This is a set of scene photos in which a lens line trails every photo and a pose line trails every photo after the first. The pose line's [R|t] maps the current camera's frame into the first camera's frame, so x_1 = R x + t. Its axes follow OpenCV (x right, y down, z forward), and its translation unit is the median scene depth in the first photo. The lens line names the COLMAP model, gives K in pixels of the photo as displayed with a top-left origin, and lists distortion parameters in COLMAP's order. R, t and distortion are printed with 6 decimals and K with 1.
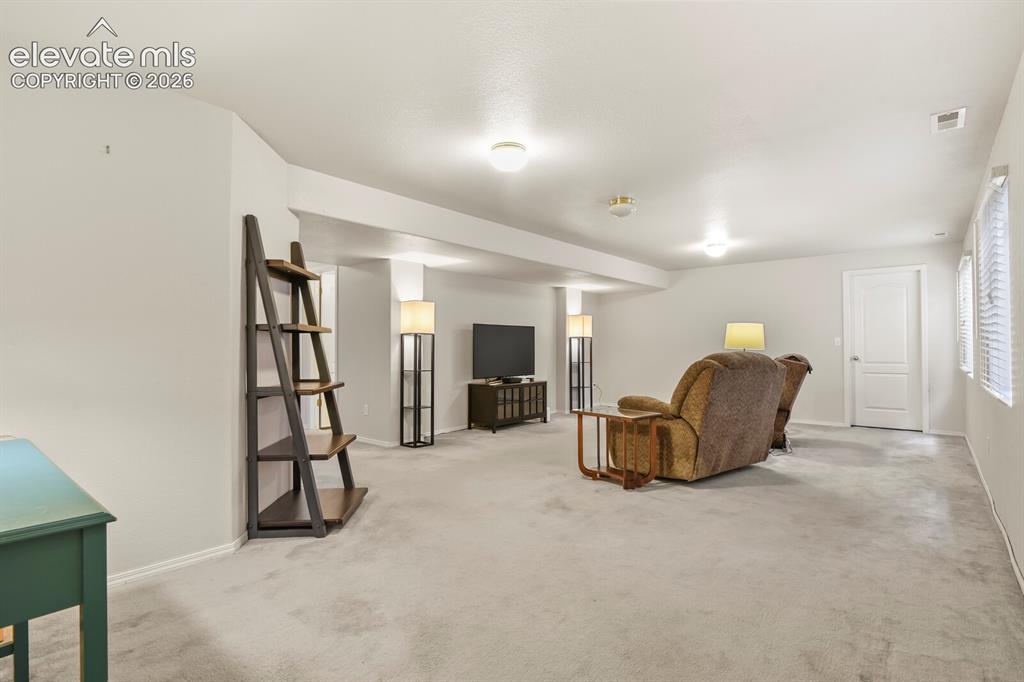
lens RADIAL K [[494.4, 0, 516.4], [0, 494.4, 342.6], [0, 0, 1]] dist [-0.003878, -0.006035]
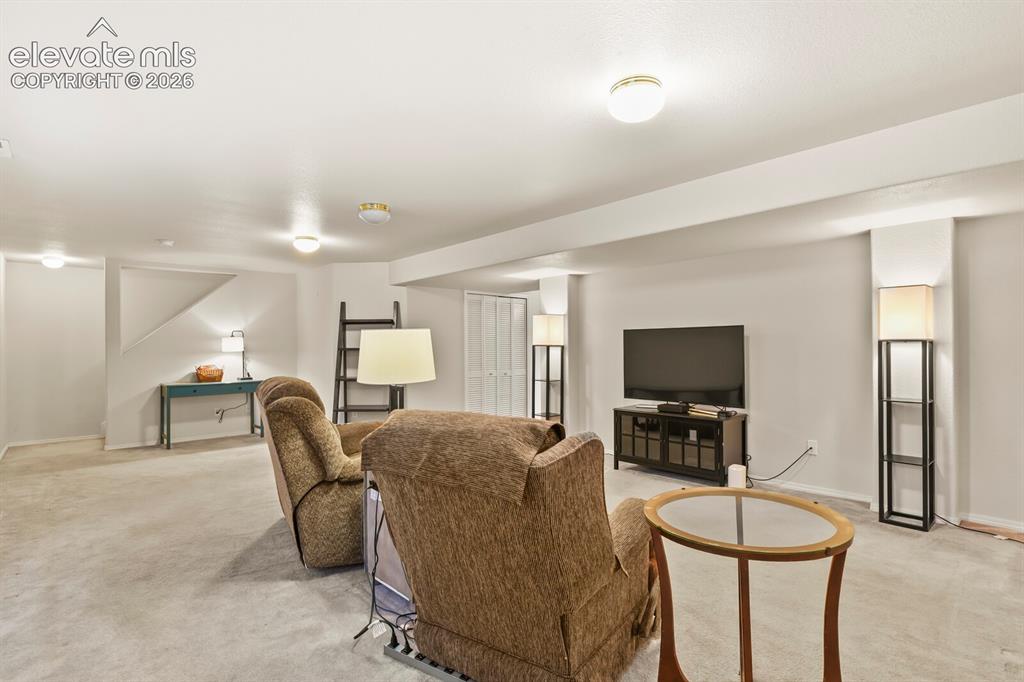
lens RADIAL K [[494.4, 0, 510.1], [0, 494.4, 342.2], [0, 0, 1]] dist [-0.003878, -0.006035]
pose [[-0.125622, -0.016154, -0.991947, 0.831990], [0.004496, 0.999848, -0.016852, -0.006529], [0.992068, -0.006577, -0.125530, 1.019359]]
